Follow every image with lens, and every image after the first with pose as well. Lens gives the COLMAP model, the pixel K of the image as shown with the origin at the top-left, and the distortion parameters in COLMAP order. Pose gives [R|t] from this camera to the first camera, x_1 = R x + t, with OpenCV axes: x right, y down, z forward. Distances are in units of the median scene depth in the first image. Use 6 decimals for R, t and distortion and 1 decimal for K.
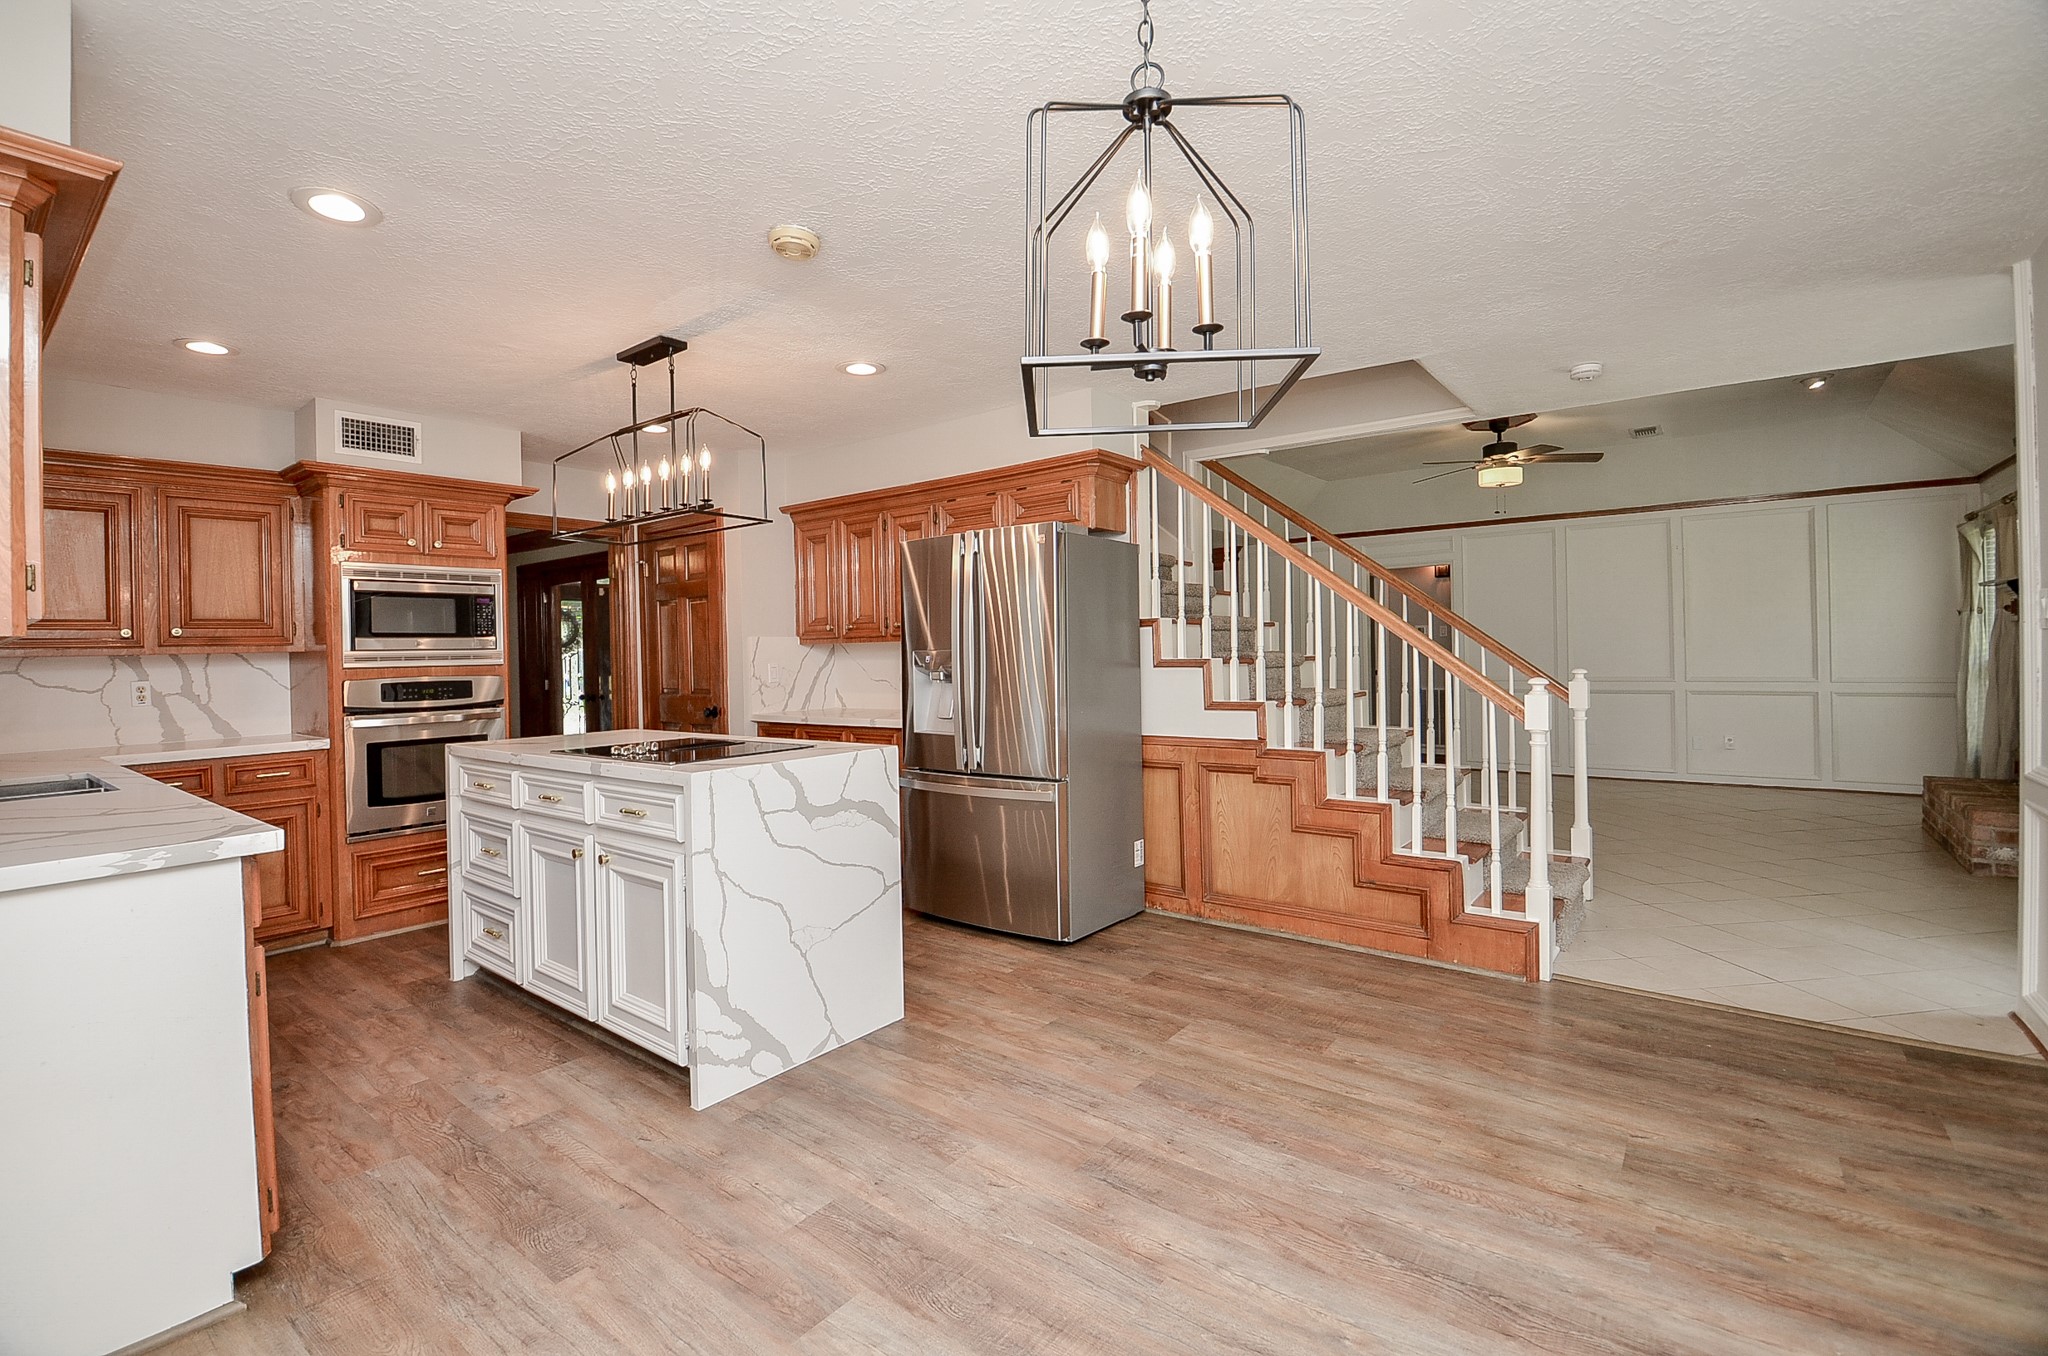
lens RADIAL K [[900.0, 0, 995.8], [0, 900.0, 656.0], [0, 0, 1]] dist [0.001485, -0.012164]
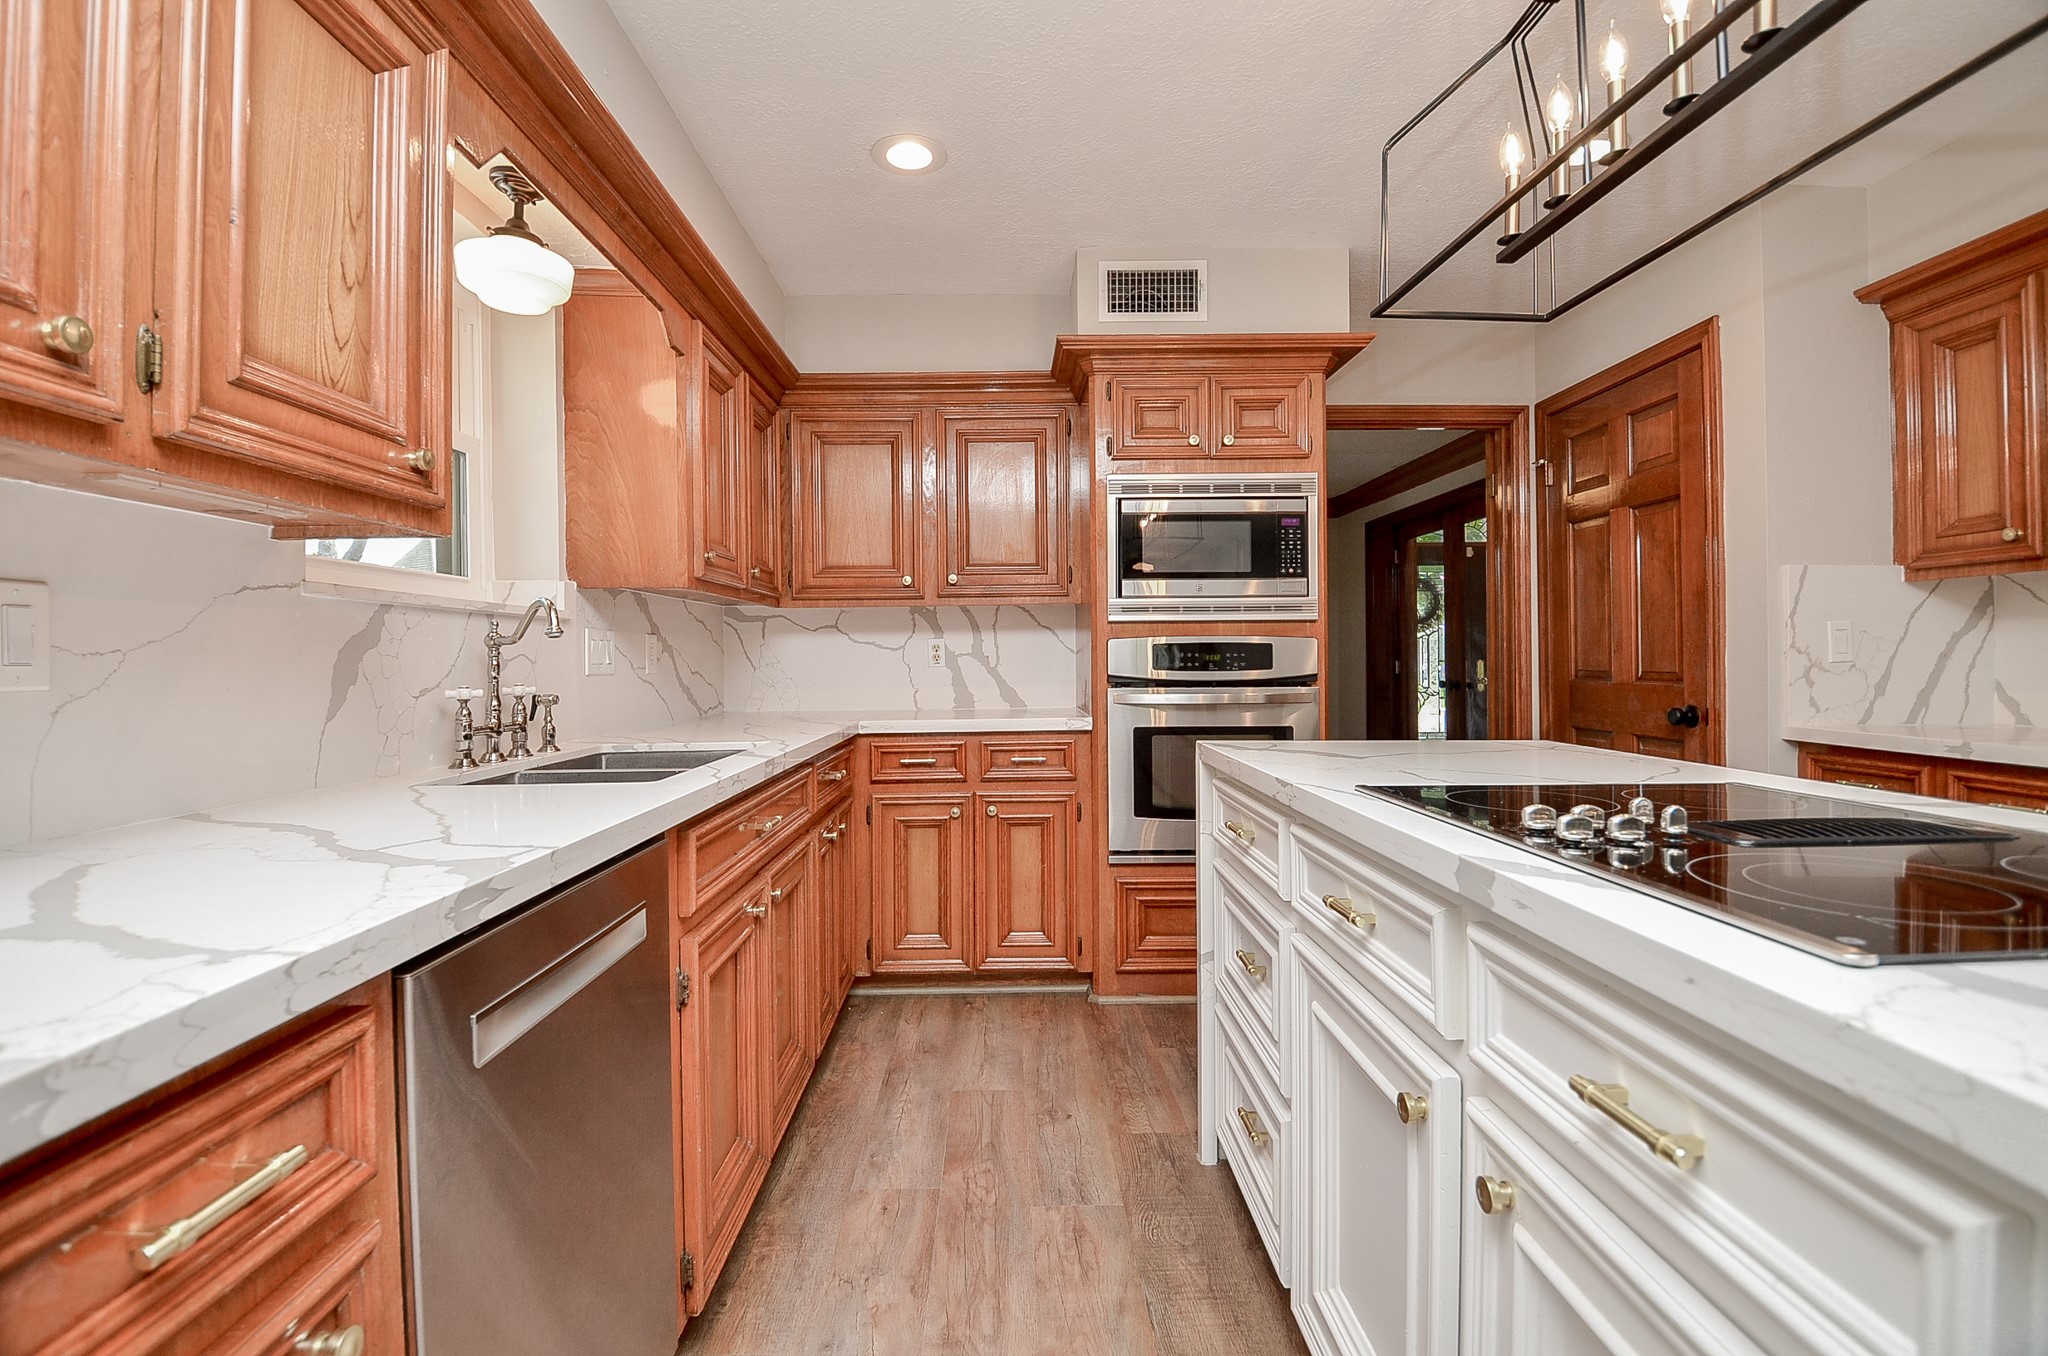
lens RADIAL K [[900.0, 0, 995.8], [0, 900.0, 656.0], [0, 0, 1]] dist [0.001485, -0.012164]
pose [[0.627070, 0.014288, -0.778832, -0.206184], [-0.010879, 0.999895, 0.009584, 0.033888], [0.778887, 0.002463, 0.627160, 0.450146]]
